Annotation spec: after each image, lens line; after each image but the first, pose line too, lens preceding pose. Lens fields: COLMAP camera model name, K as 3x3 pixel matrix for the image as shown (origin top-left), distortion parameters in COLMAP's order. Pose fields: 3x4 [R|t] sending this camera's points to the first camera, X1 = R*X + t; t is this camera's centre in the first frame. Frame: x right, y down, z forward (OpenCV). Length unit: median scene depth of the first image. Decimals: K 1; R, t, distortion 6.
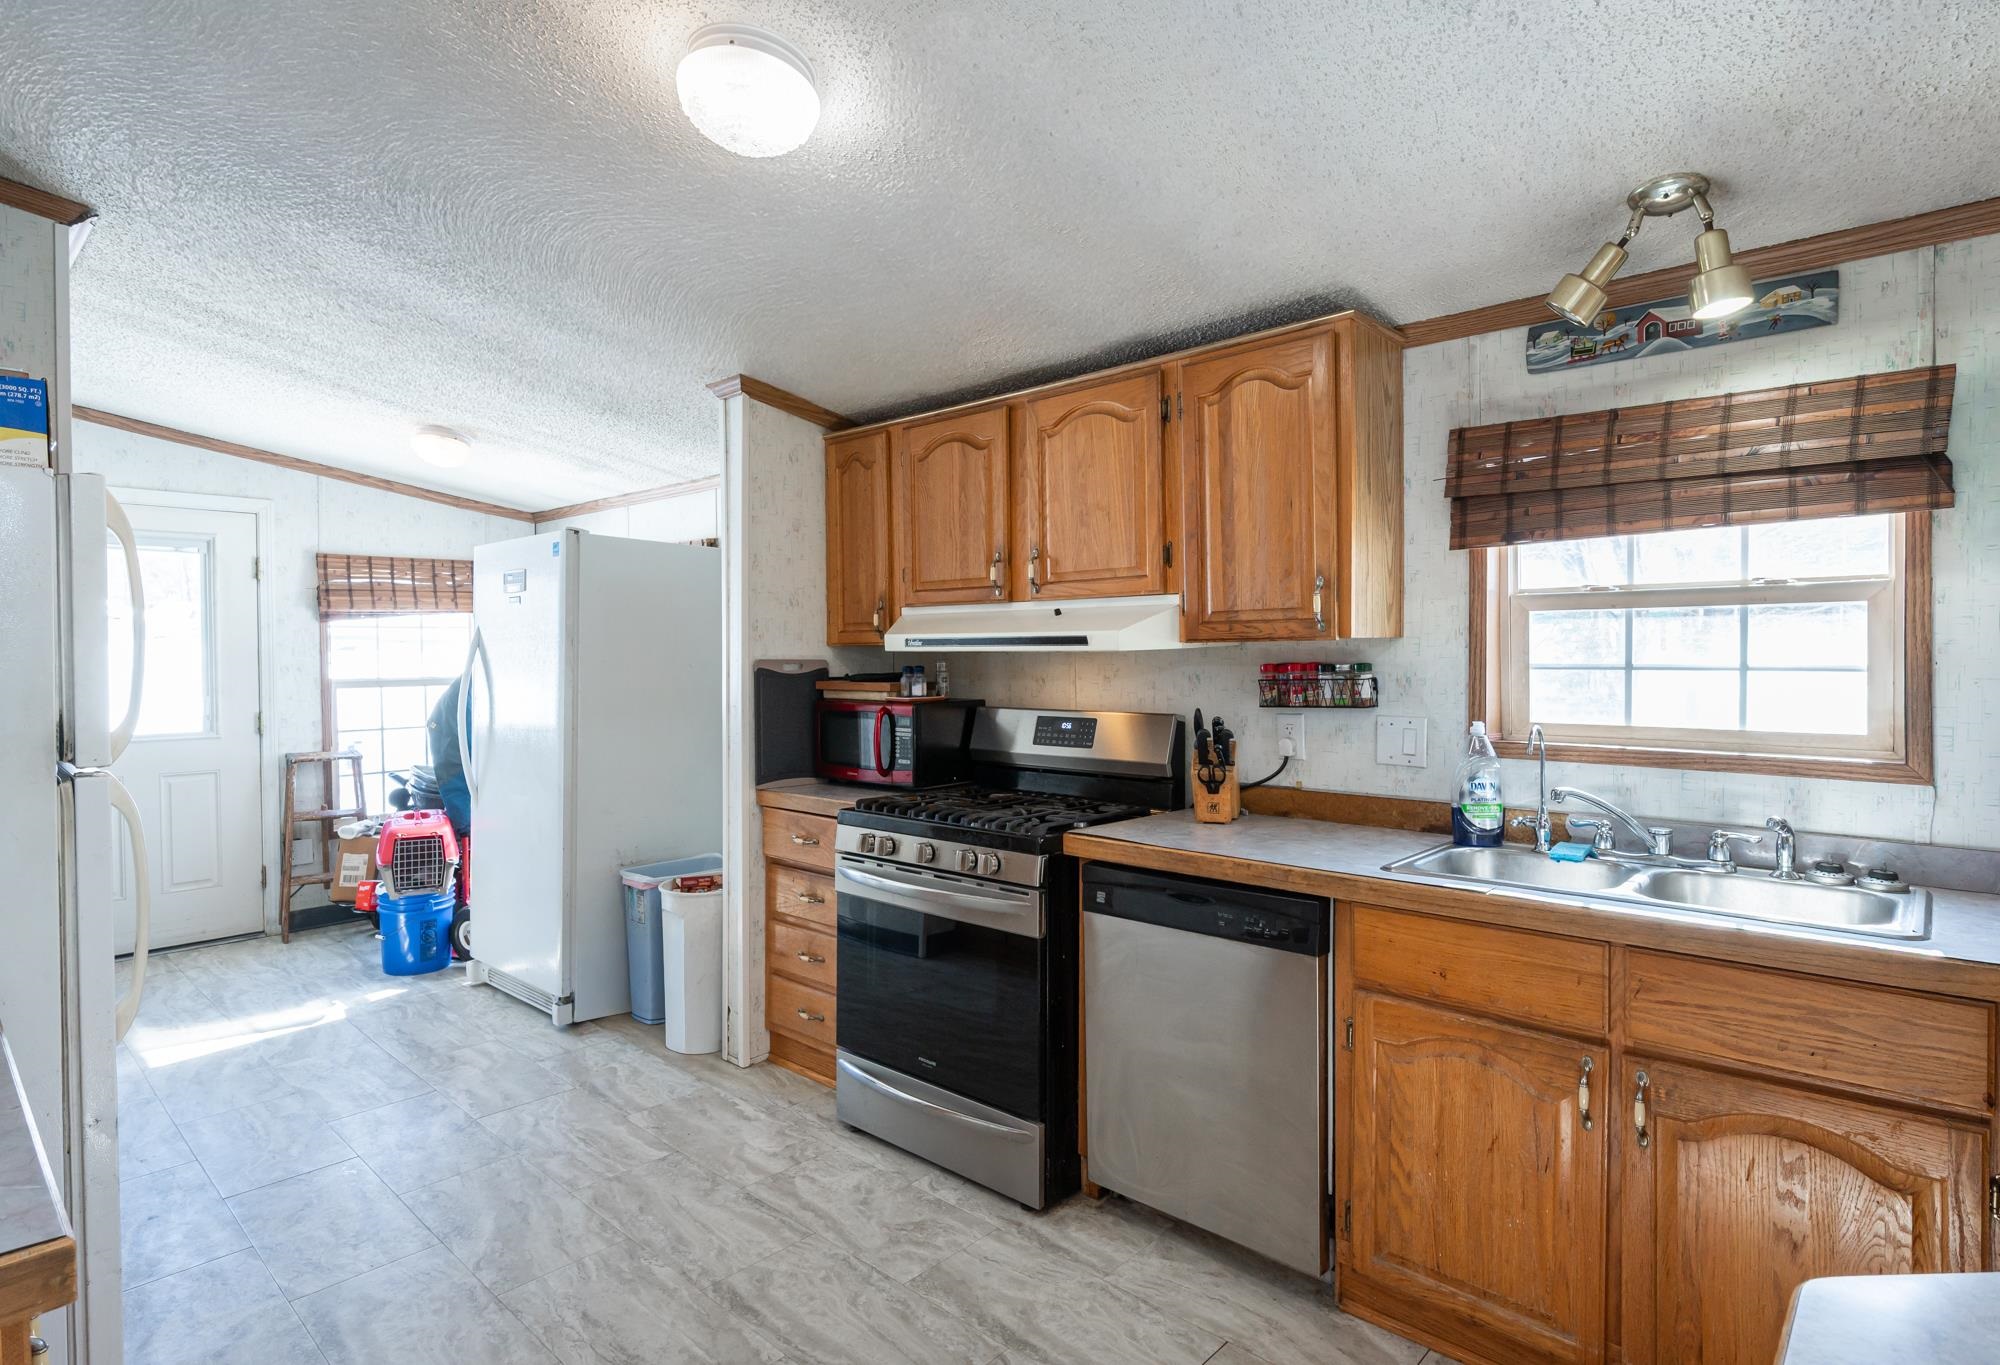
lens RADIAL K [[1048.4, 0, 1010.3], [0, 1048.4, 669.2], [0, 0, 1]] dist [-0.002514, 0.000525]
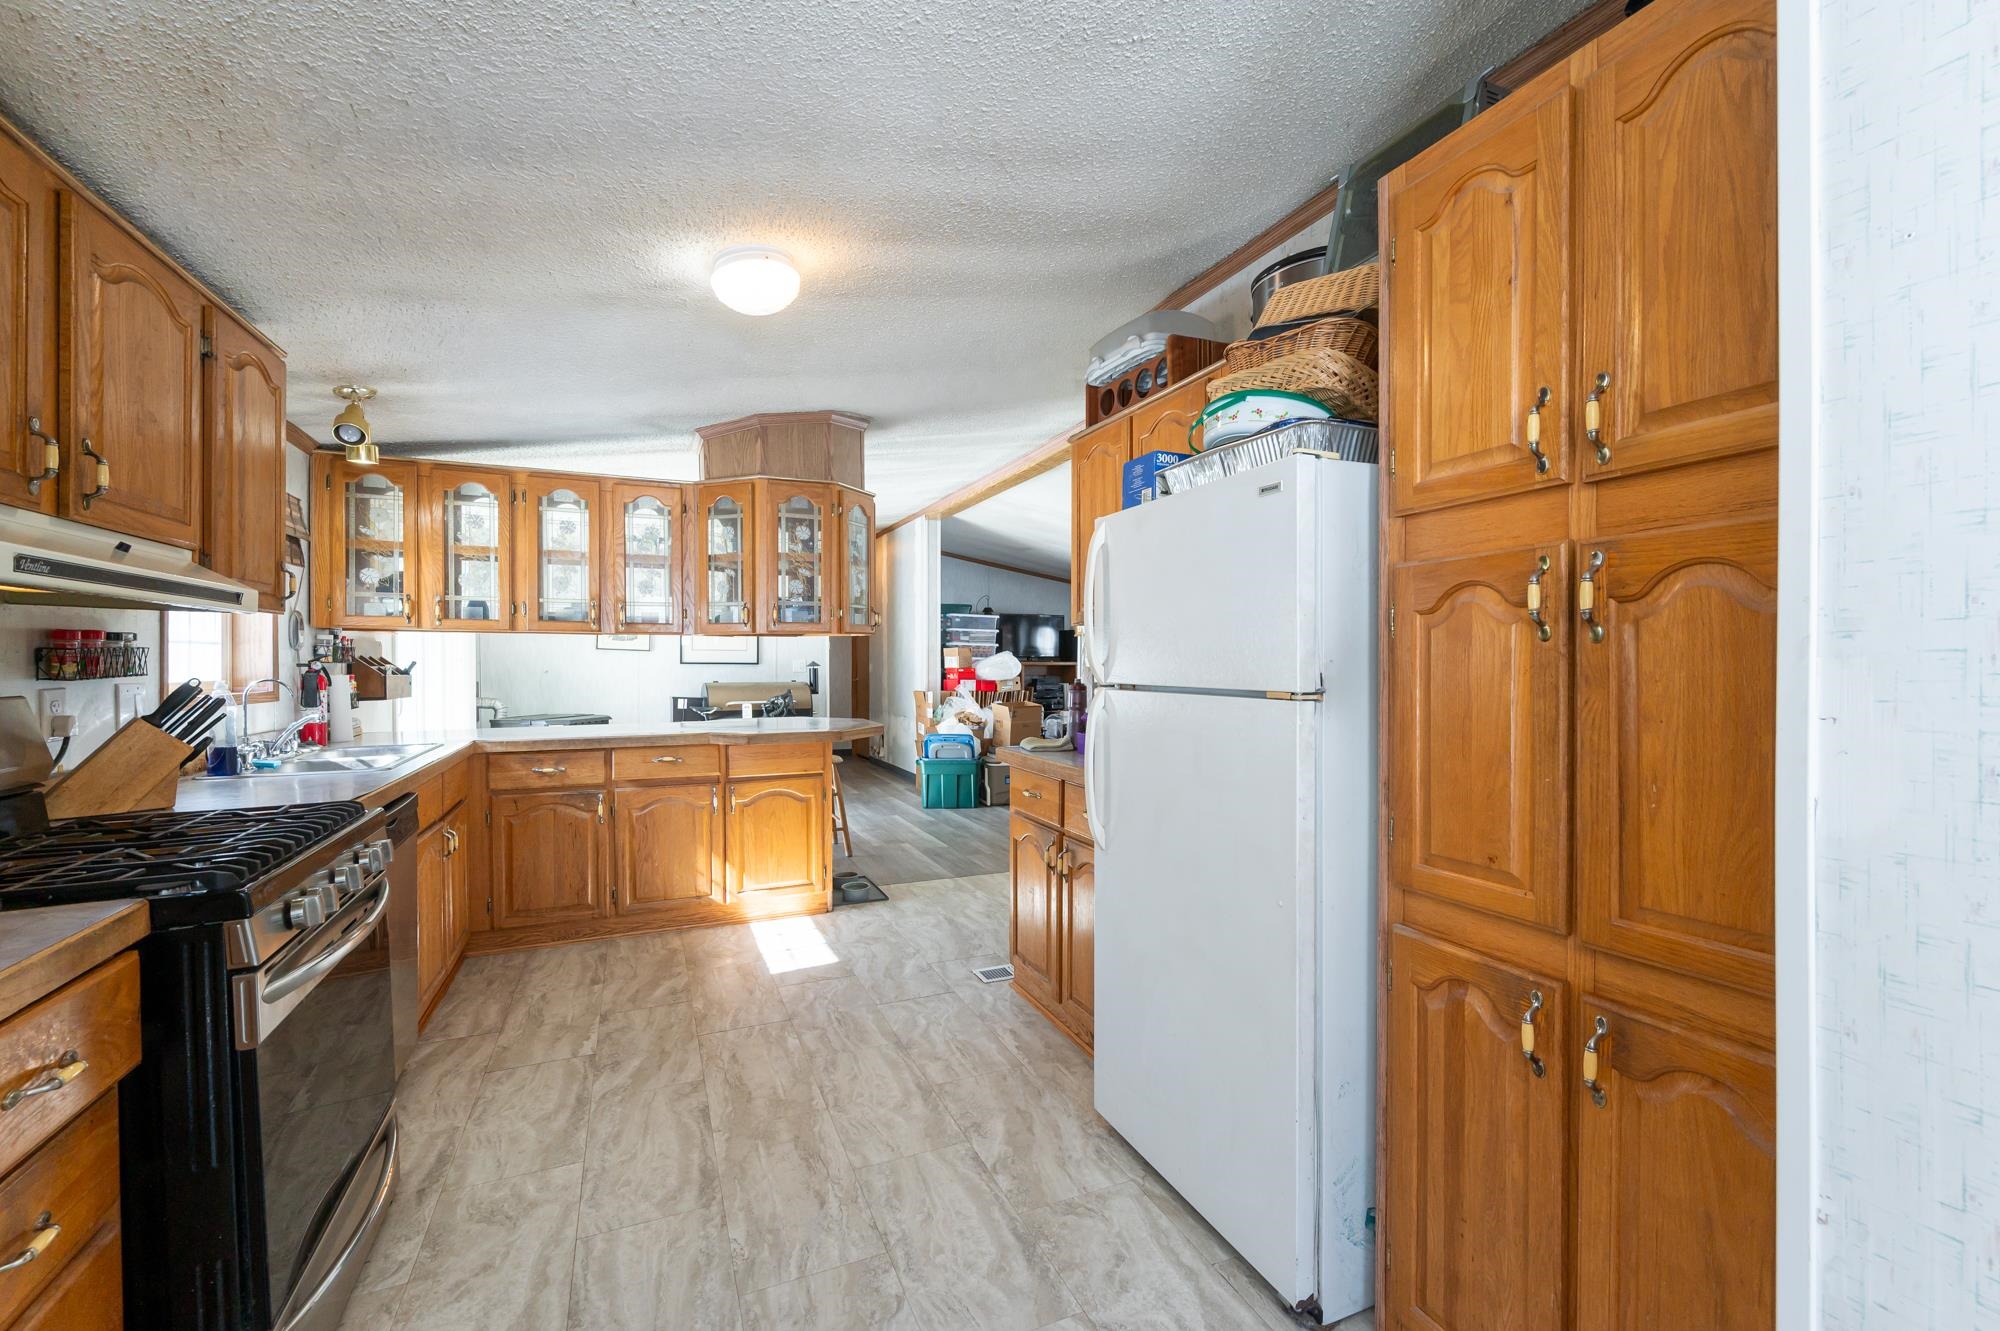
lens RADIAL K [[858.1, 0, 991.8], [0, 858.1, 665.0], [0, 0, 1]] dist [-0.003182, -0.000719]
pose [[-0.907118, 0.004880, 0.420848, -0.599680], [0.014015, 0.999728, 0.018615, 0.019172], [-0.420643, 0.022785, -0.906940, 1.090196]]
